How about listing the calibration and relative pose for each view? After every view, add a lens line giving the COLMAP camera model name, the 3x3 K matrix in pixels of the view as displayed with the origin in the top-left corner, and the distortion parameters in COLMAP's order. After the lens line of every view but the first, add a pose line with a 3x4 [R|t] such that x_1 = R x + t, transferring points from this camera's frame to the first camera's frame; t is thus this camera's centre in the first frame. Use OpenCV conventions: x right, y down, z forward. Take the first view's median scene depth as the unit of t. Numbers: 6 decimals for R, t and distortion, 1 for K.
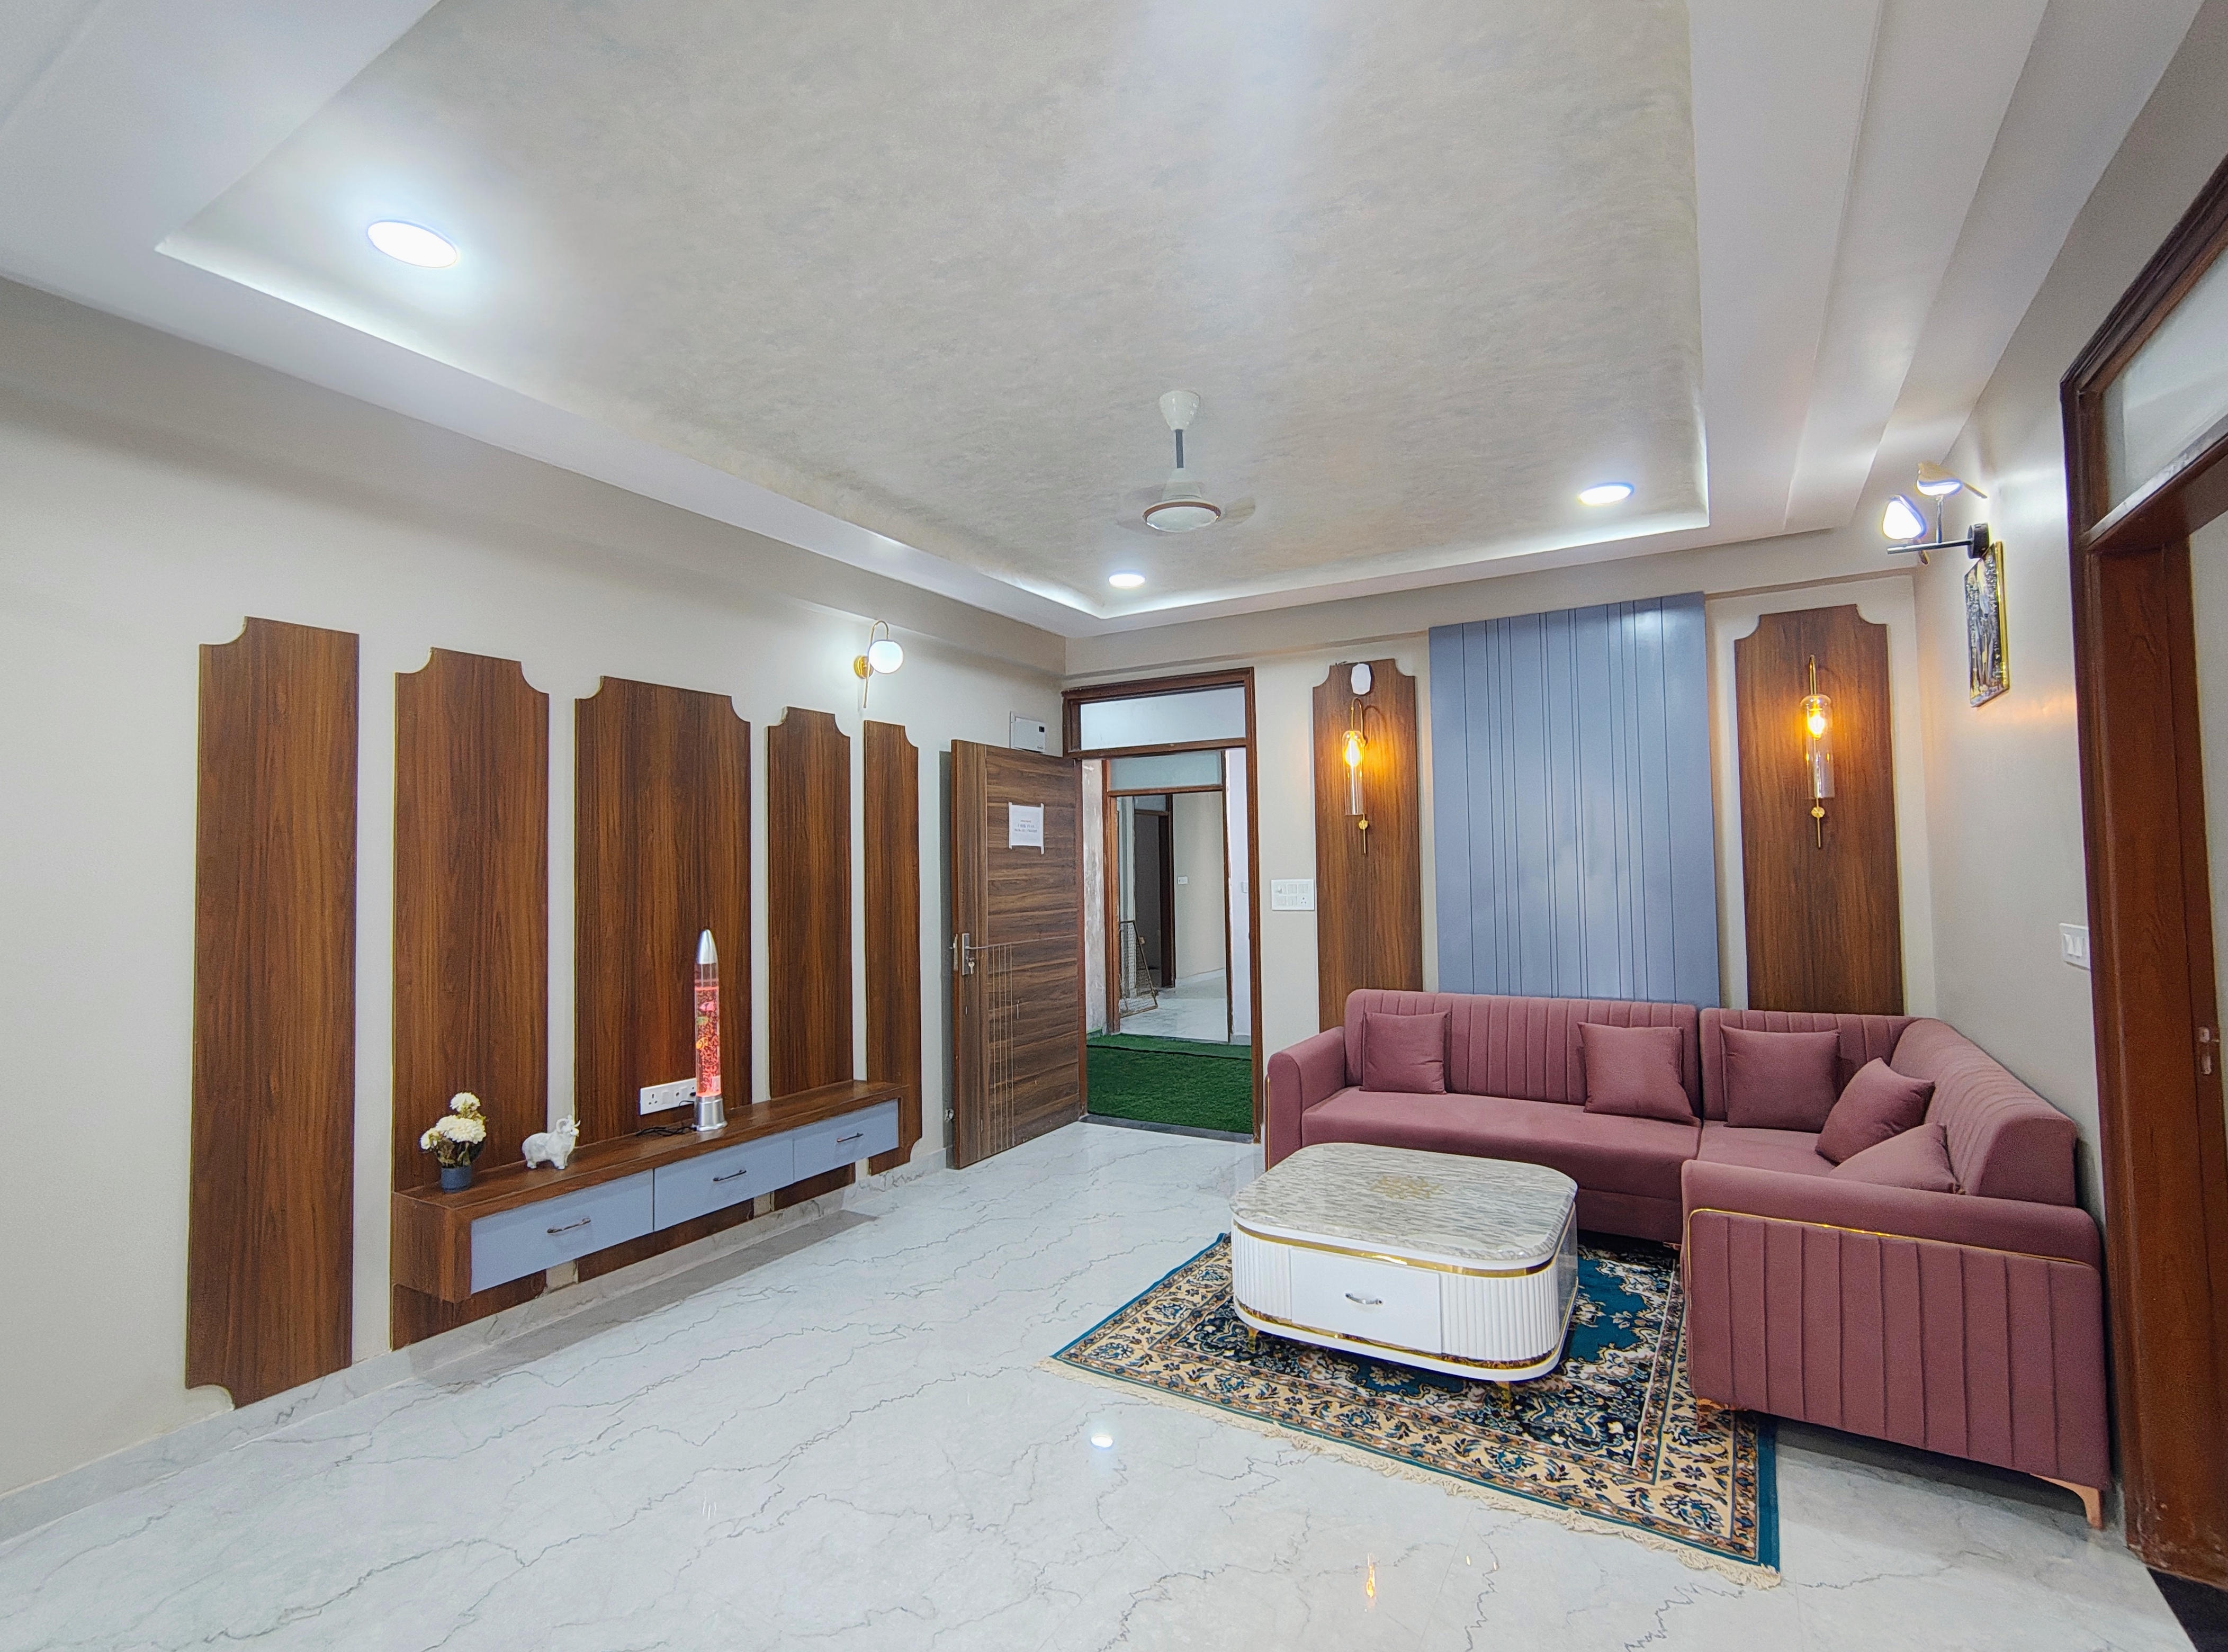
lens RADIAL K [[1012.5, 0, 1114.0], [0, 1012.5, 826.0], [0, 0, 1]] dist [0.039259, -0.022454]
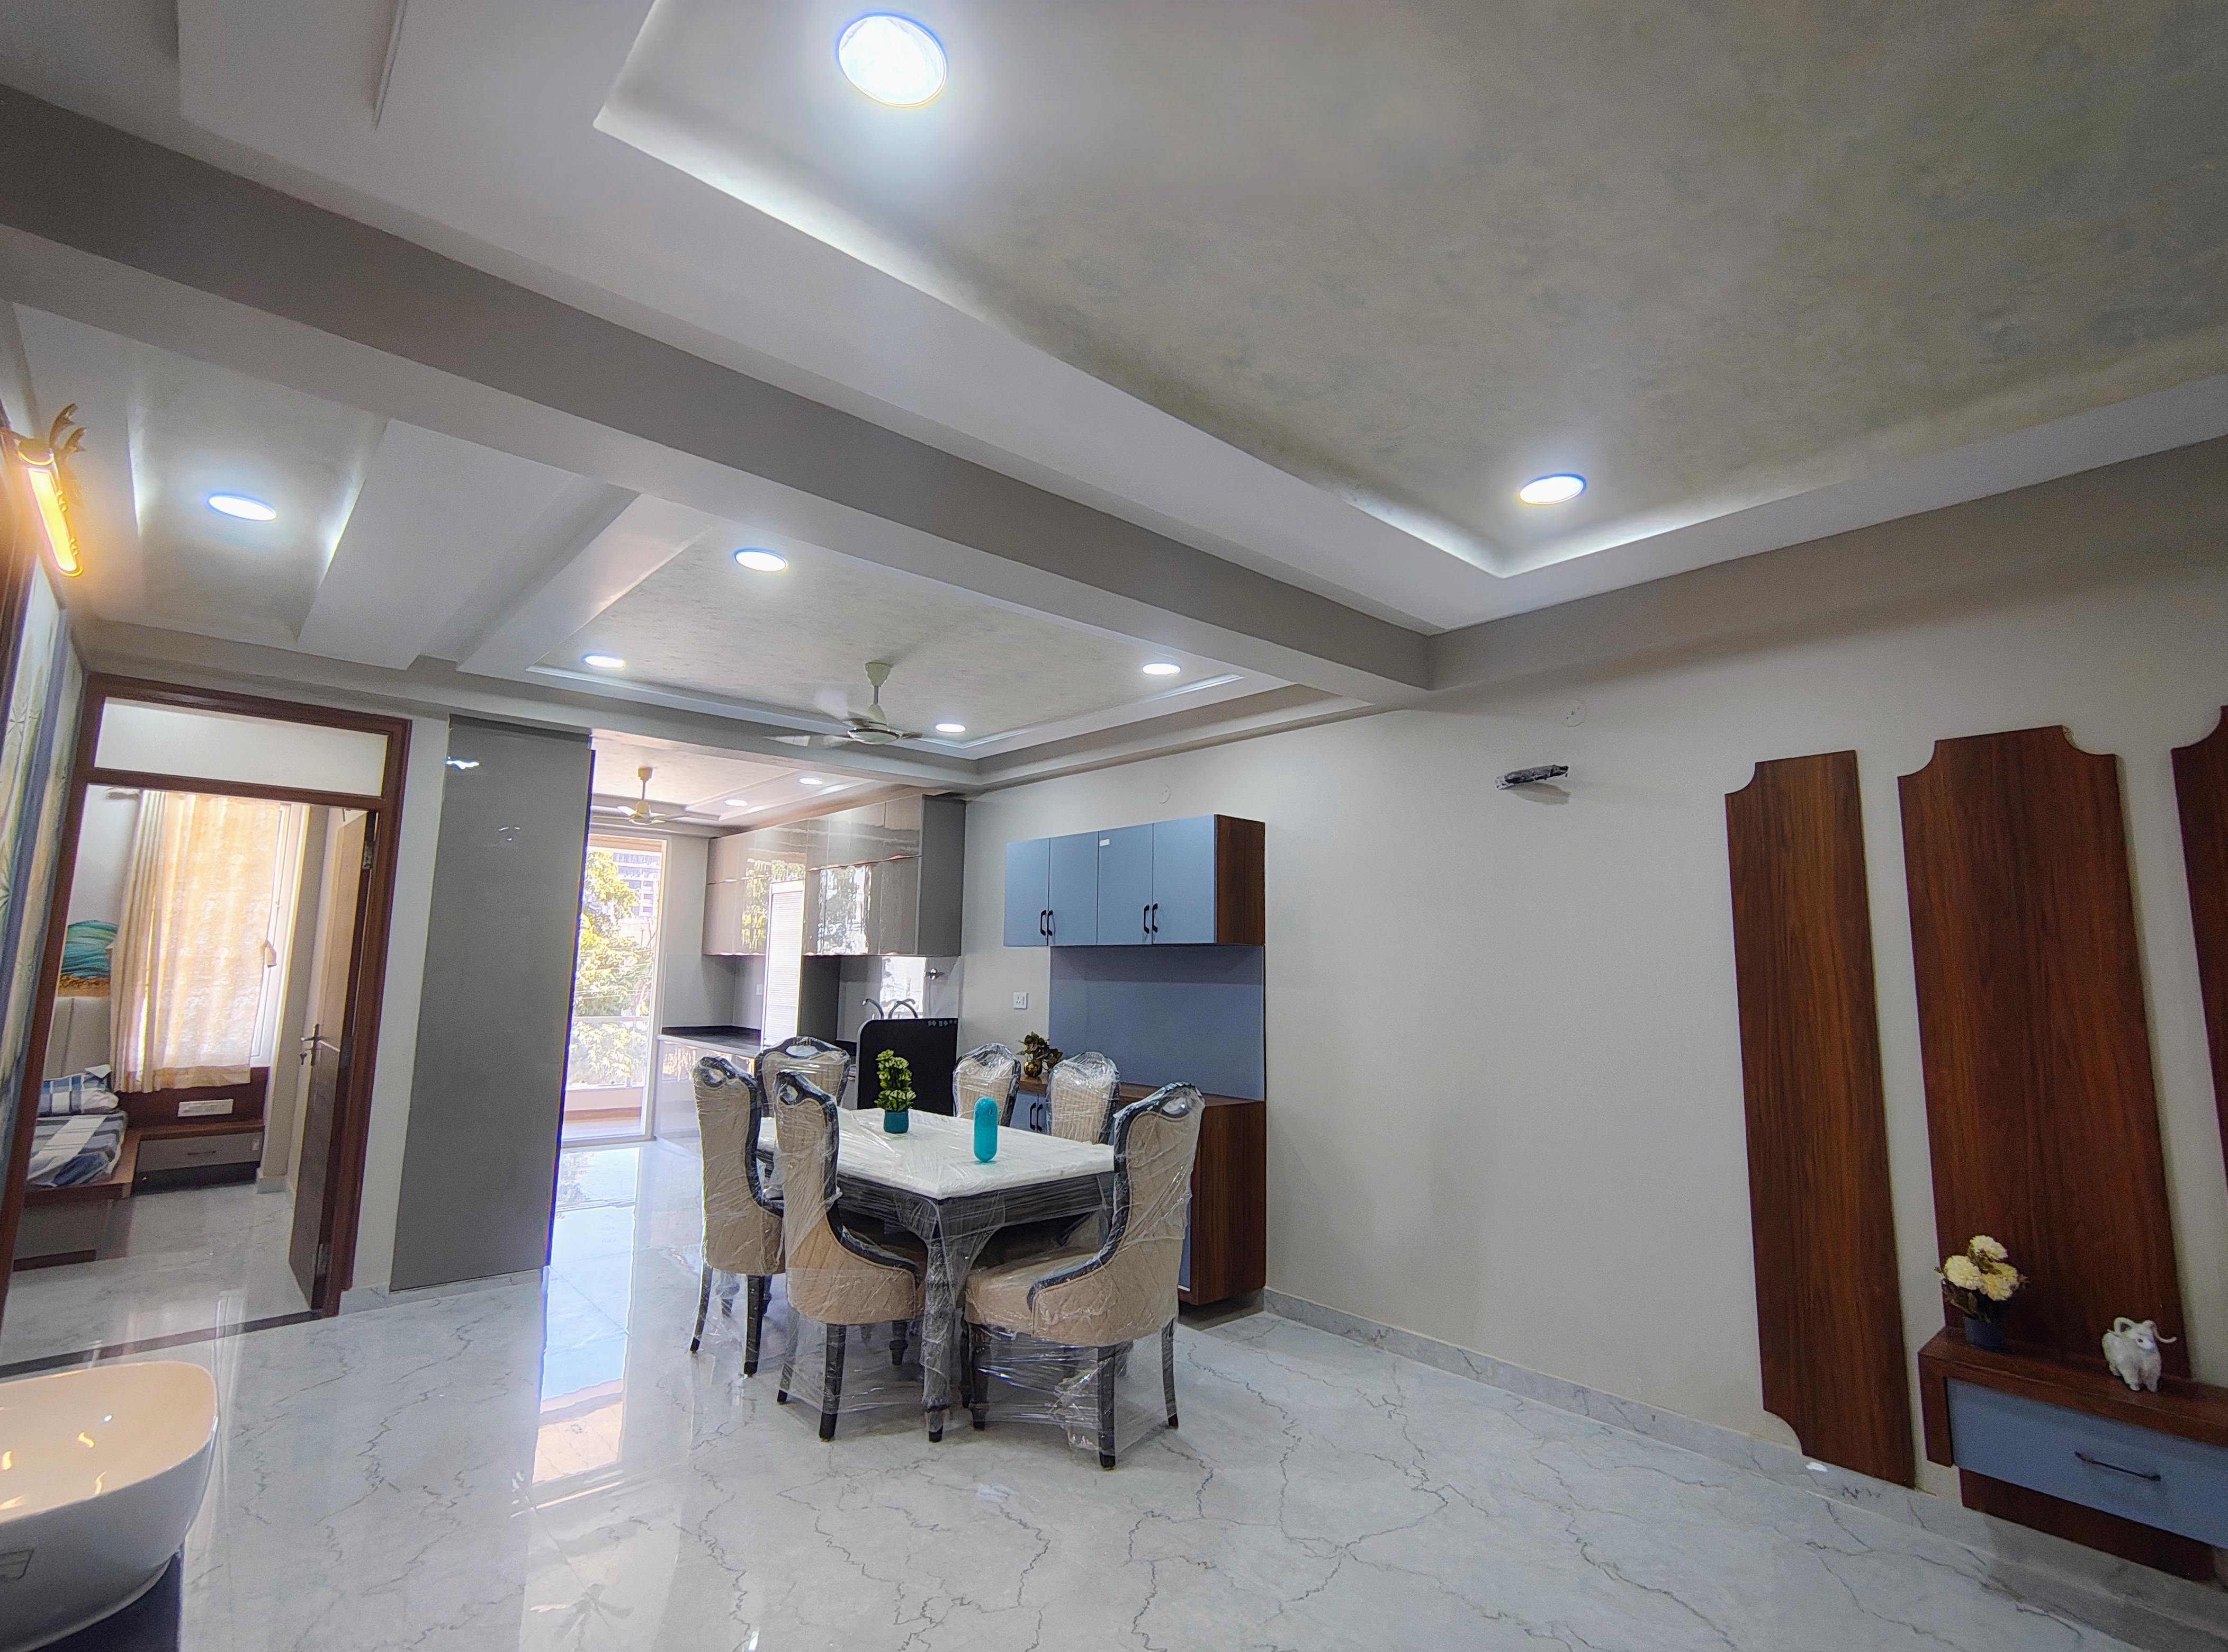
lens RADIAL K [[1036.4, 0, 1114.0], [0, 1036.4, 826.0], [0, 0, 1]] dist [-0.000749, -0.000102]
pose [[-0.321144, -0.134907, -0.937372, 0.486536], [0.007782, 0.989392, -0.145060, 0.037984], [0.946999, -0.053880, -0.316687, 0.605242]]
